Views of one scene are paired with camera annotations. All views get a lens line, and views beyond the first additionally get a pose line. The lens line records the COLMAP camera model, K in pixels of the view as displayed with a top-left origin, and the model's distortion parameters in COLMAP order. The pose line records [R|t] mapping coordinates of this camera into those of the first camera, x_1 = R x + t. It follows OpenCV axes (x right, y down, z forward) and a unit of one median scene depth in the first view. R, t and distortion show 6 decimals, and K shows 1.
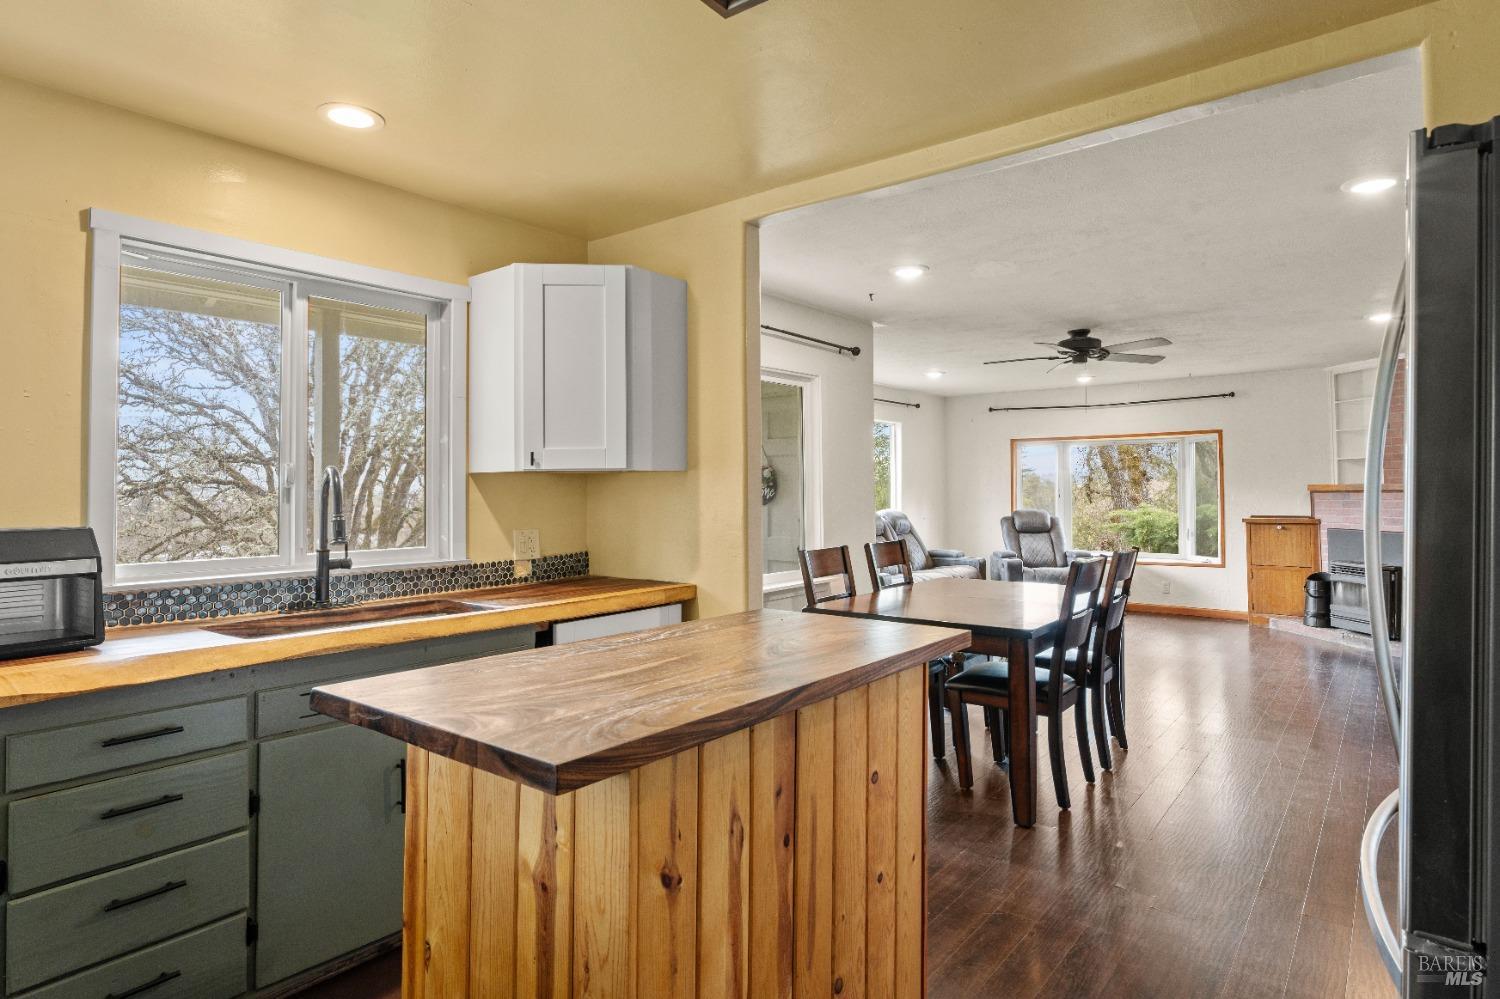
lens RADIAL K [[808.3, 0, 761.6], [0, 808.3, 468.4], [0, 0, 1]] dist [-0.017914, 0.008160]
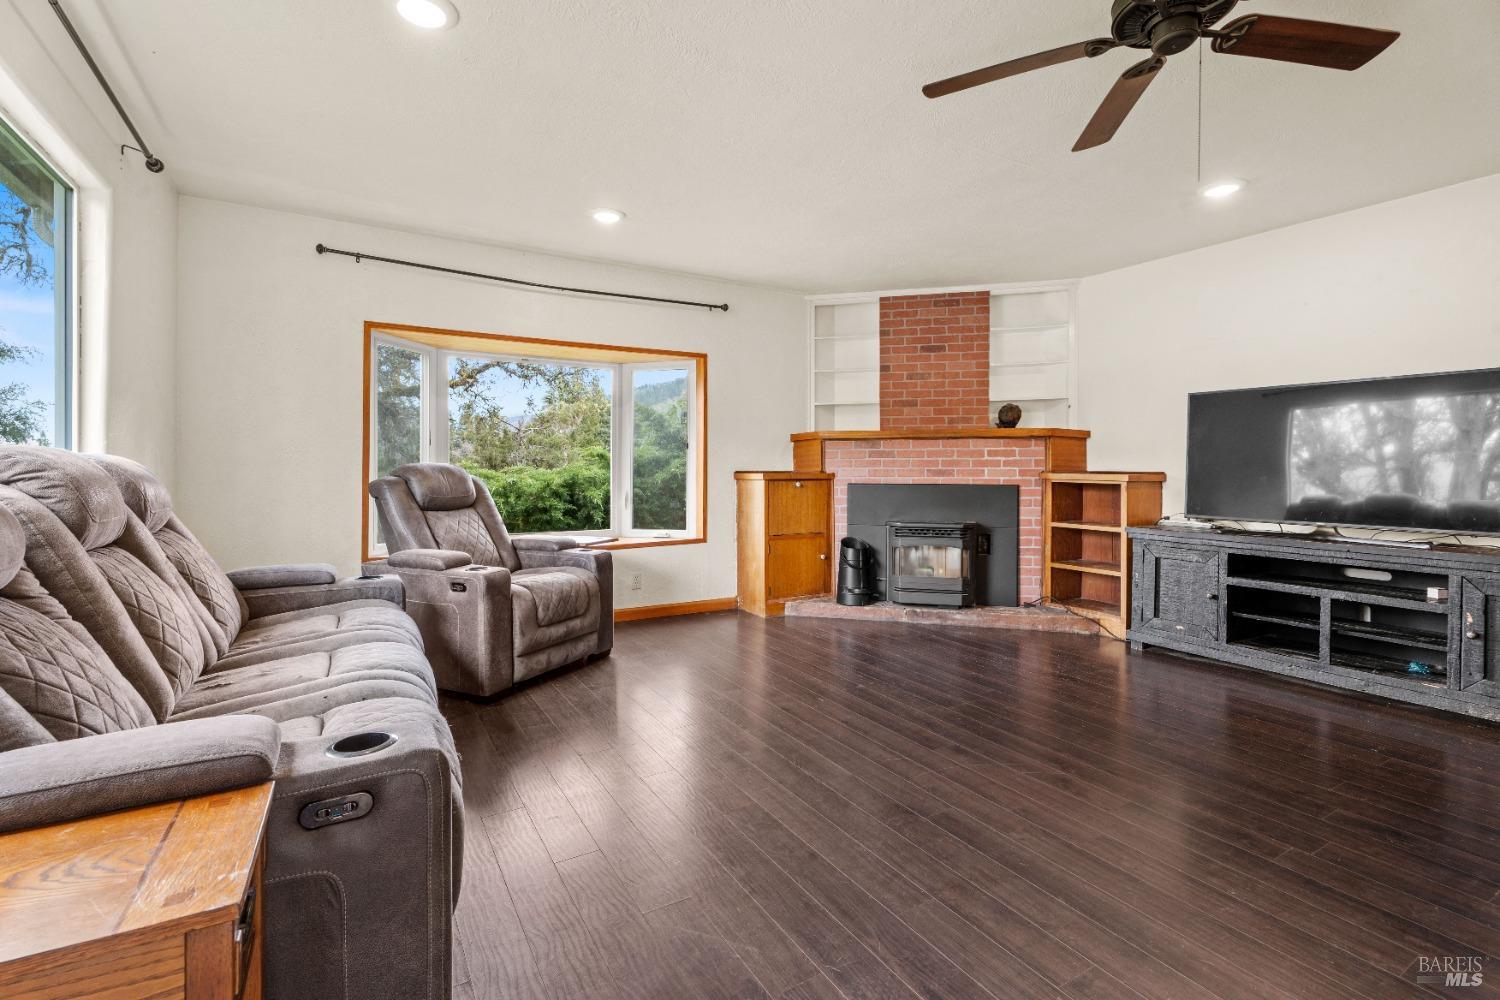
lens RADIAL K [[688.1, 0, 738.9], [0, 688.1, 469.7], [0, 0, 1]] dist [0.004584, 0.001759]
pose [[0.352212, 0.003280, 0.935915, -0.003738], [-0.030579, 0.999500, 0.008005, 0.103980], [-0.935421, -0.031439, 0.352136, 1.532652]]
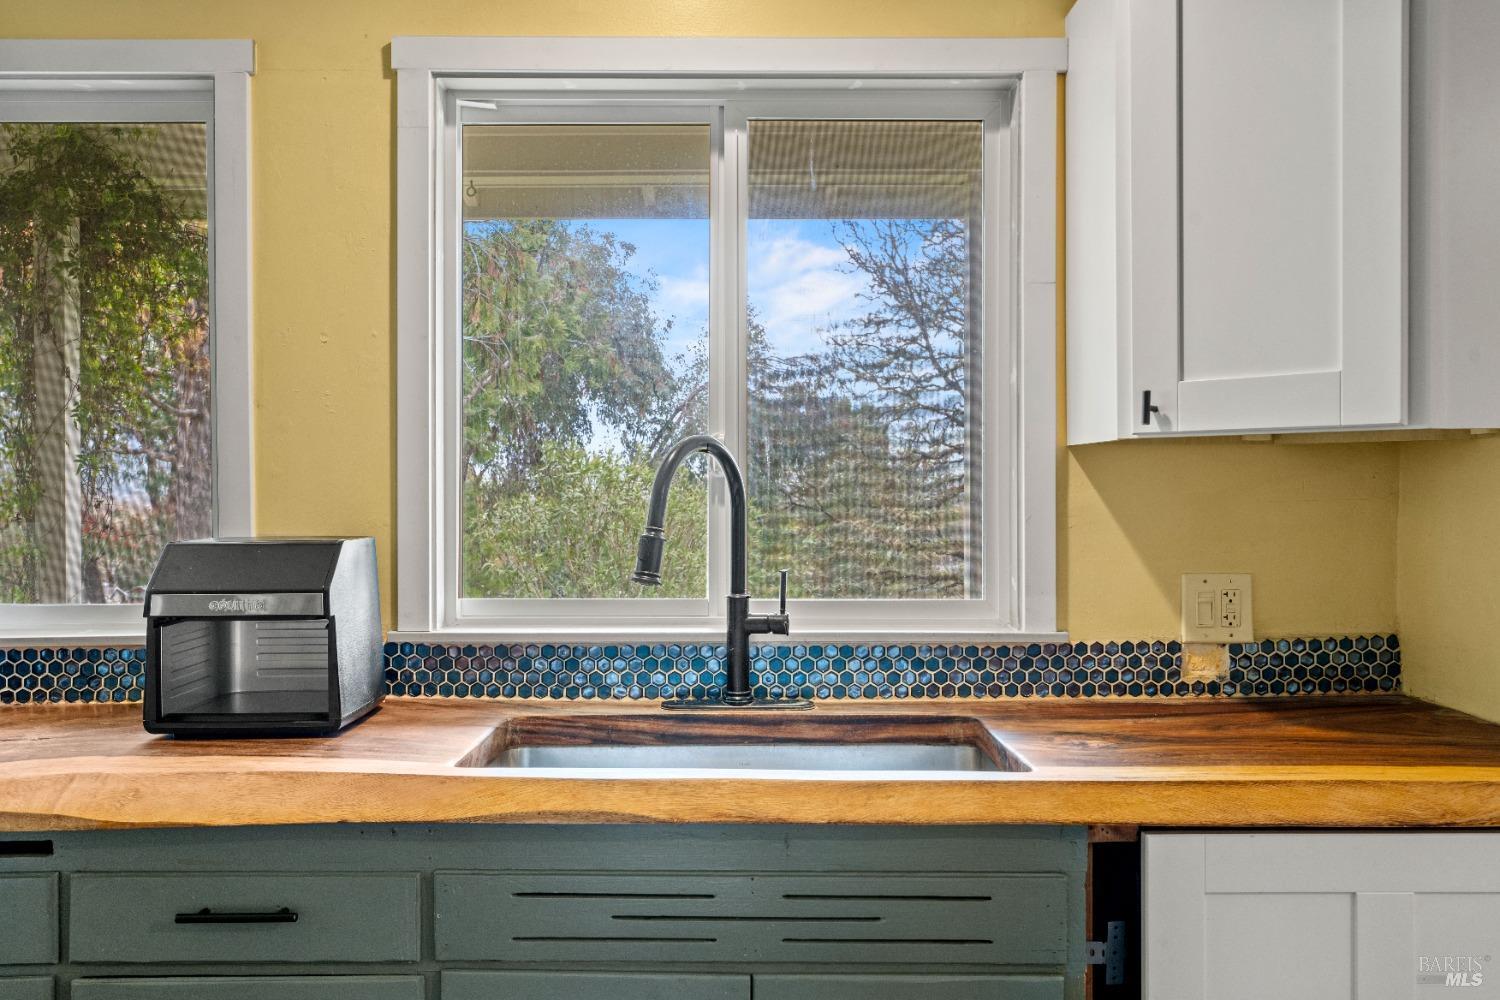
lens RADIAL K [[1216.4, 0, 772.5], [0, 1216.4, 475.7], [0, 0, 1]] dist [-0.005939, 0.005413]
pose [[0.618273, 0.003308, -0.785956, 0.059685], [0.019098, 0.999633, 0.019230, 0.005324], [0.785731, -0.026899, 0.617983, 0.335666]]
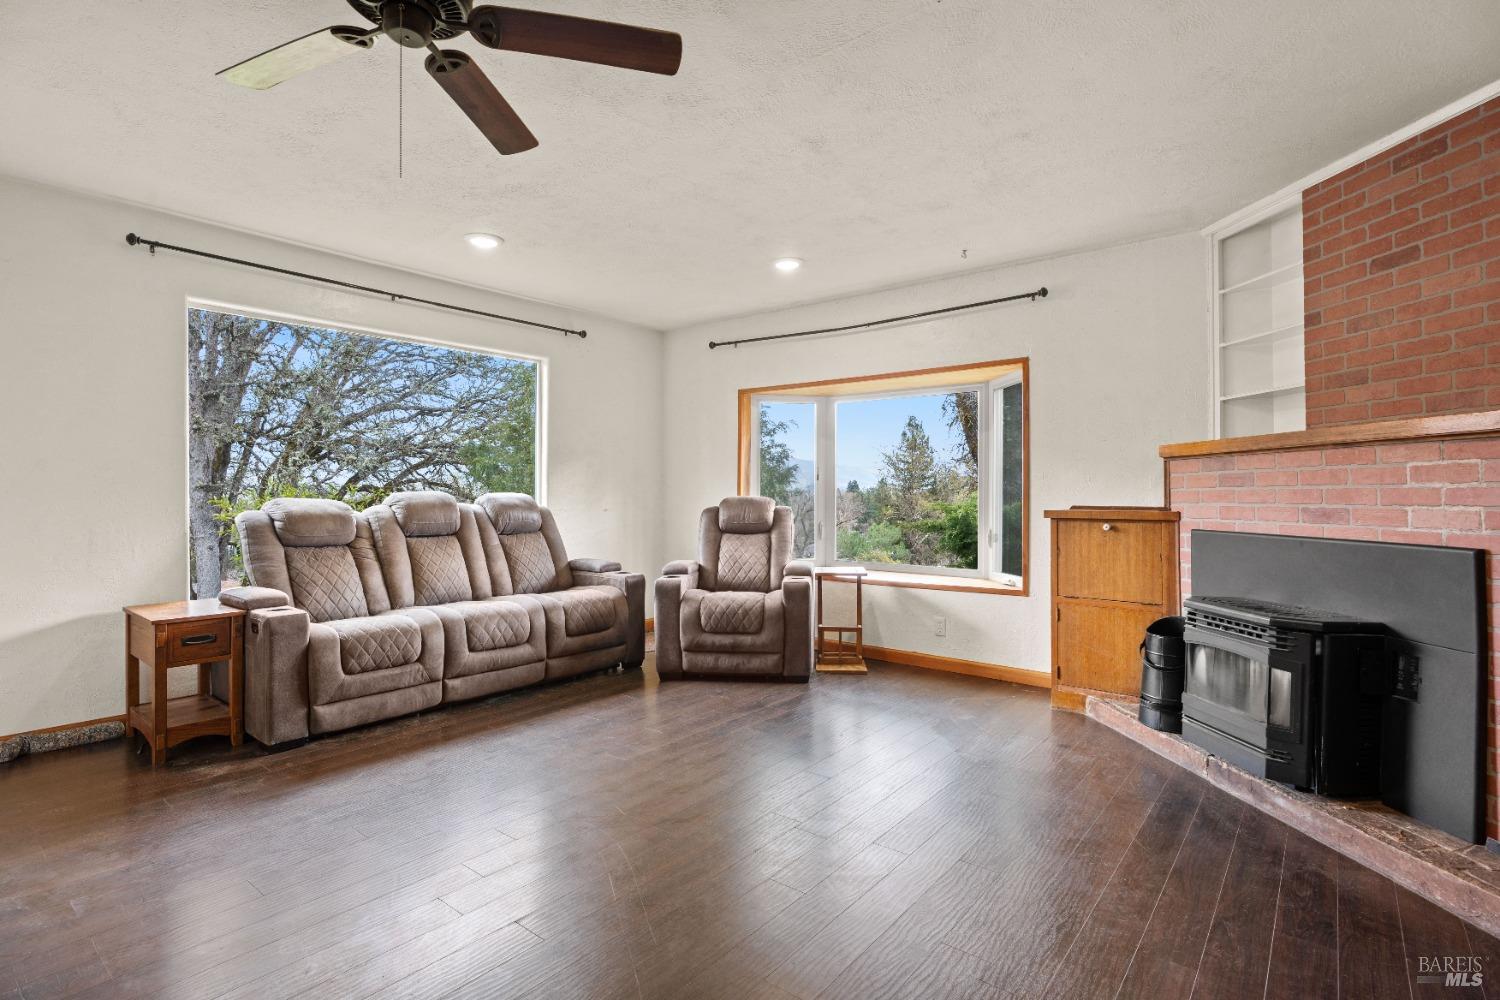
lens RADIAL K [[728.3, 0, 757.9], [0, 728.3, 490.9], [0, 0, 1]] dist [0.002631, -0.001020]
pose [[0.999953, 0.008522, 0.004617, 0.771983], [-0.008631, 0.999671, 0.024158, 0.074808], [-0.004410, -0.024197, 0.999697, 0.976088]]
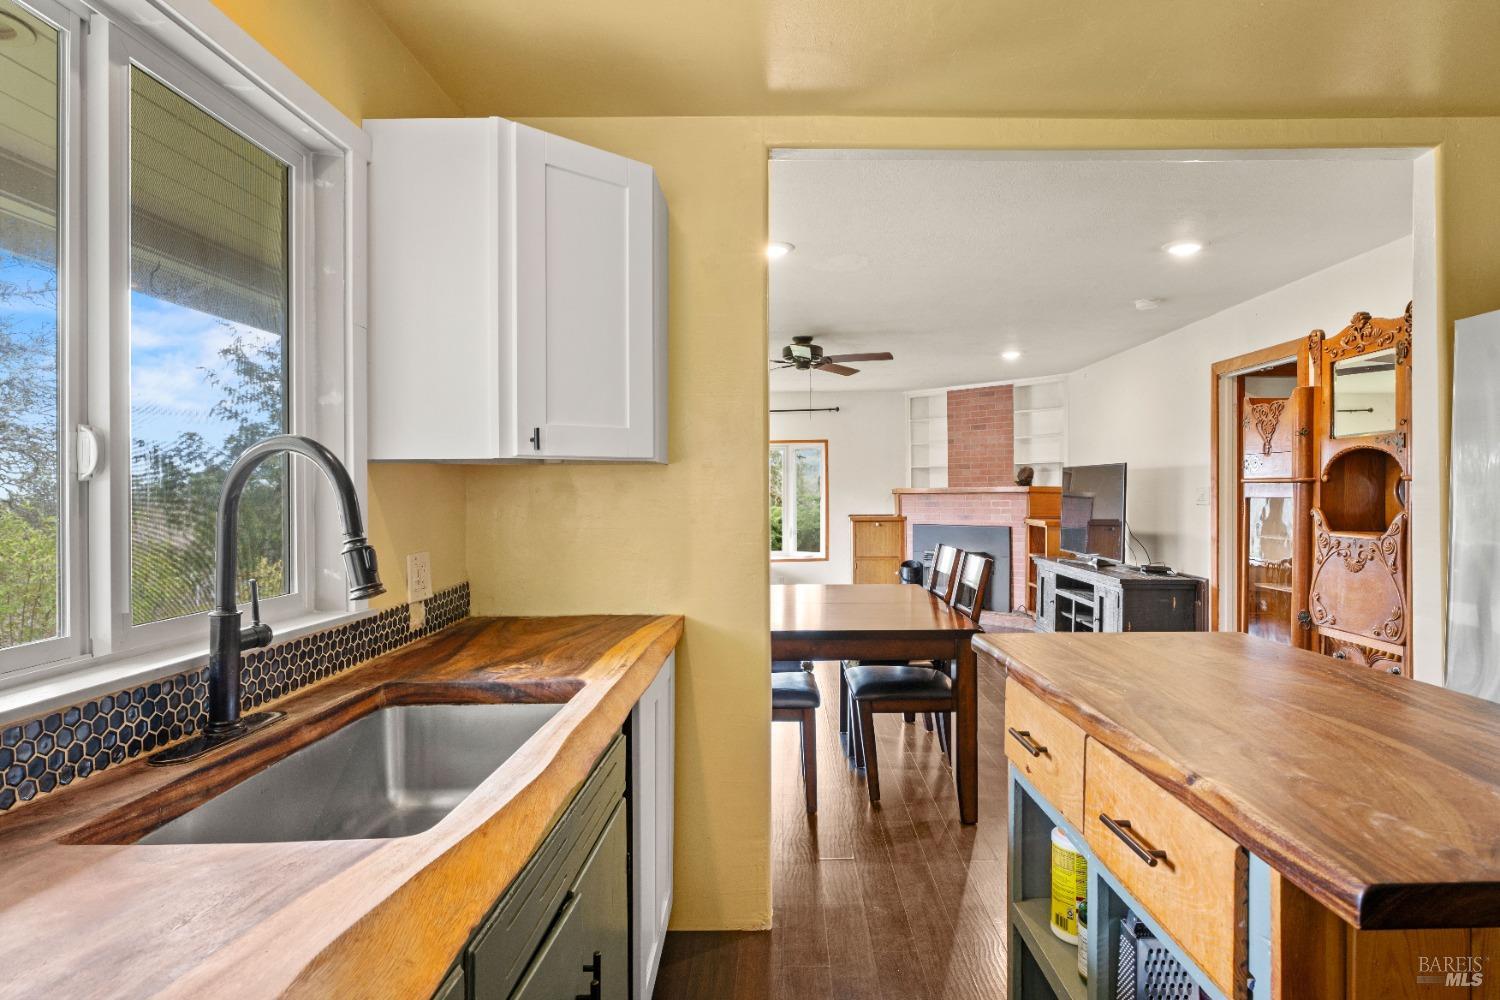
lens RADIAL K [[808.3, 0, 781.4], [0, 808.3, 489.5], [0, 0, 1]] dist [-0.017914, 0.008160]
pose [[0.791028, 0.002415, 0.611775, -0.365969], [-0.015437, 0.999753, 0.016013, 0.010448], [-0.611585, -0.022110, 0.790869, 0.273580]]
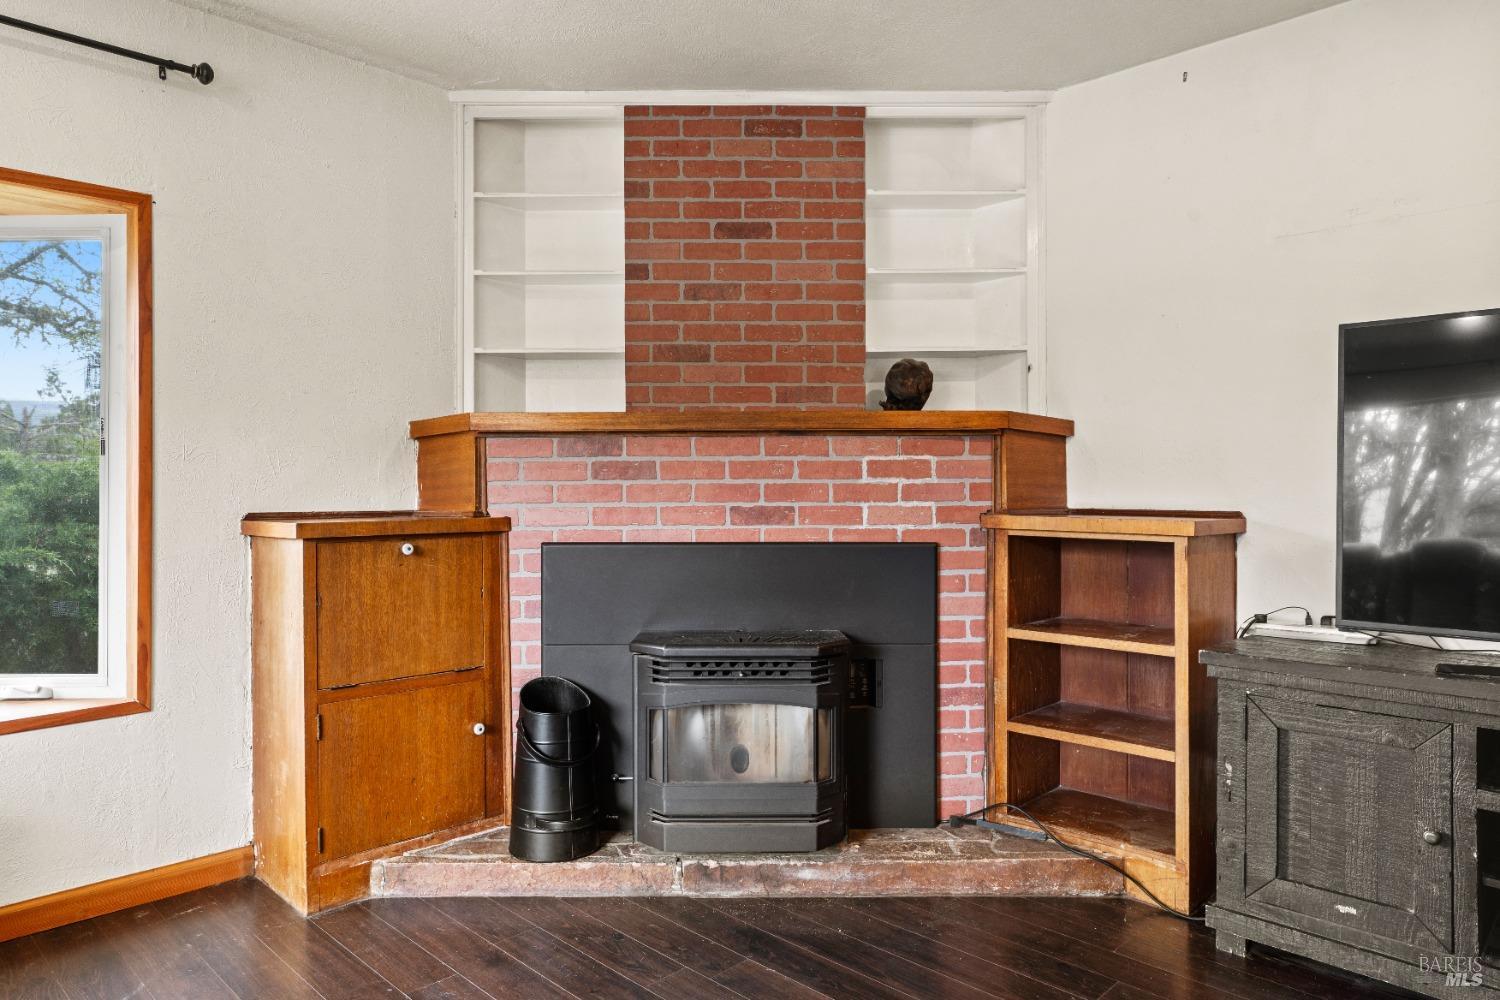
lens RADIAL K [[961.2, 0, 727.3], [0, 961.2, 483.3], [0, 0, 1]] dist [-0.009720, 0.007022]
pose [[0.100617, 0.011962, 0.994853, 0.561670], [-0.028093, 0.999563, -0.009177, 0.091773], [-0.994529, -0.027025, 0.100909, 1.583604]]
